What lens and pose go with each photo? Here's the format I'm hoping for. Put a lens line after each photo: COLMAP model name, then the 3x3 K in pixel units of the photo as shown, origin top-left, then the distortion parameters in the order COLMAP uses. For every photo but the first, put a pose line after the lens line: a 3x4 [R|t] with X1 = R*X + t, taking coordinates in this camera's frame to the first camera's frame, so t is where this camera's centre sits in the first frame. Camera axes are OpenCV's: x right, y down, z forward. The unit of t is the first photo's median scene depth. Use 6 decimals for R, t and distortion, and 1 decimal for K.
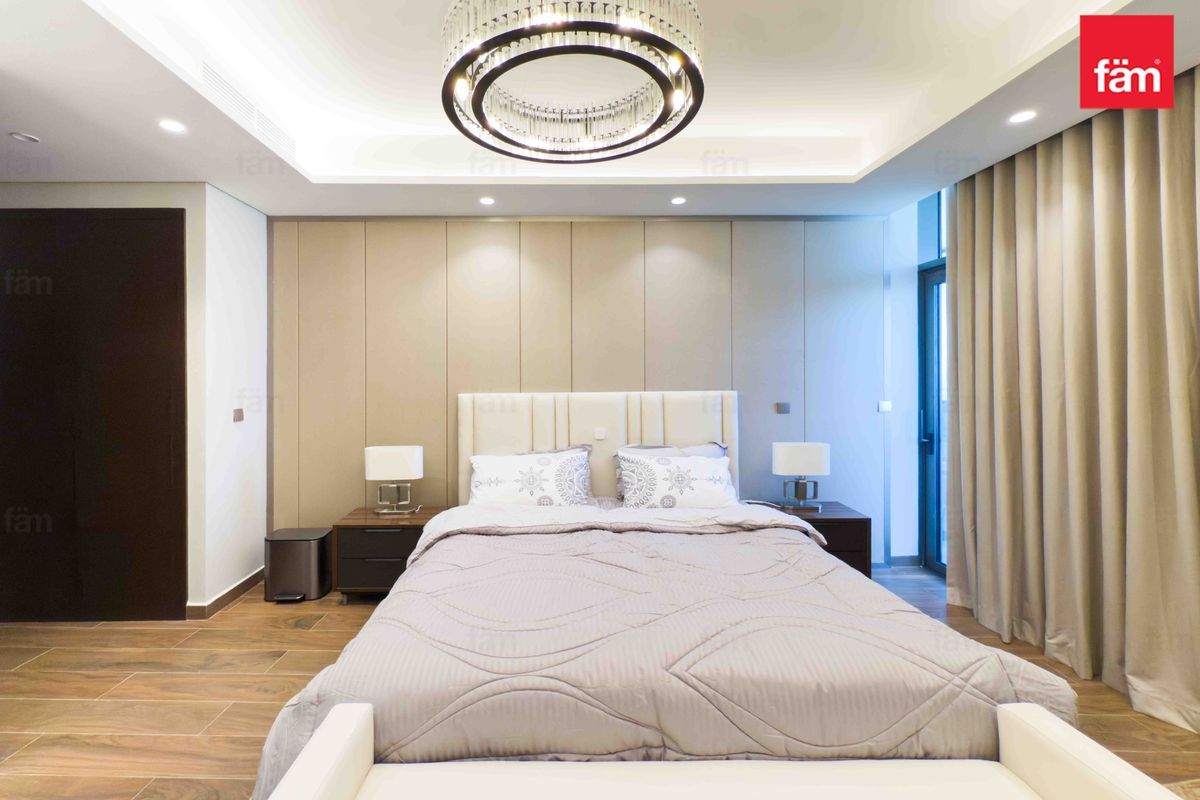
lens RADIAL K [[474.5, 0, 562.0], [0, 474.5, 375.3], [0, 0, 1]] dist [-0.001462, -0.000184]
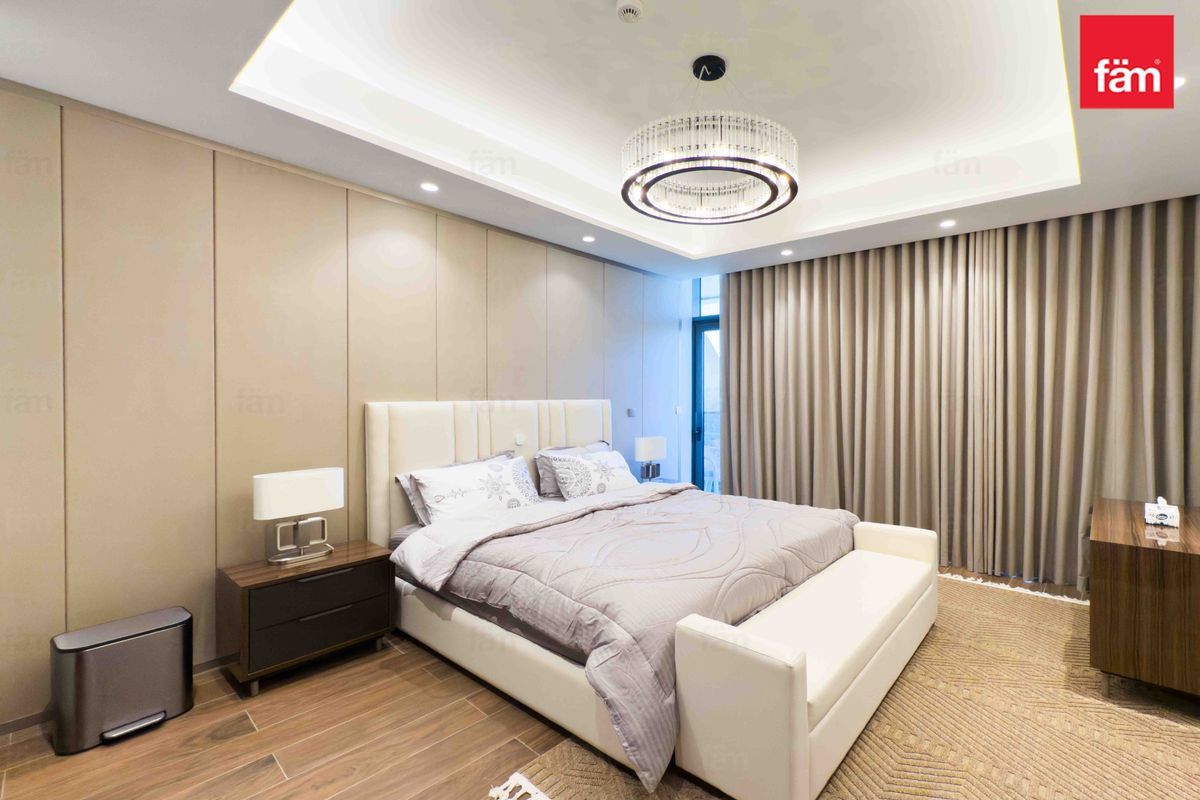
lens RADIAL K [[537.0, 0, 603.2], [0, 537.0, 402.2], [0, 0, 1]] dist [0.002313, 0.000110]
pose [[0.658172, 0.002146, 0.752865, -0.756775], [-0.009558, 0.999939, 0.005505, 0.034343], [-0.752807, -0.010819, 0.658152, 0.080068]]
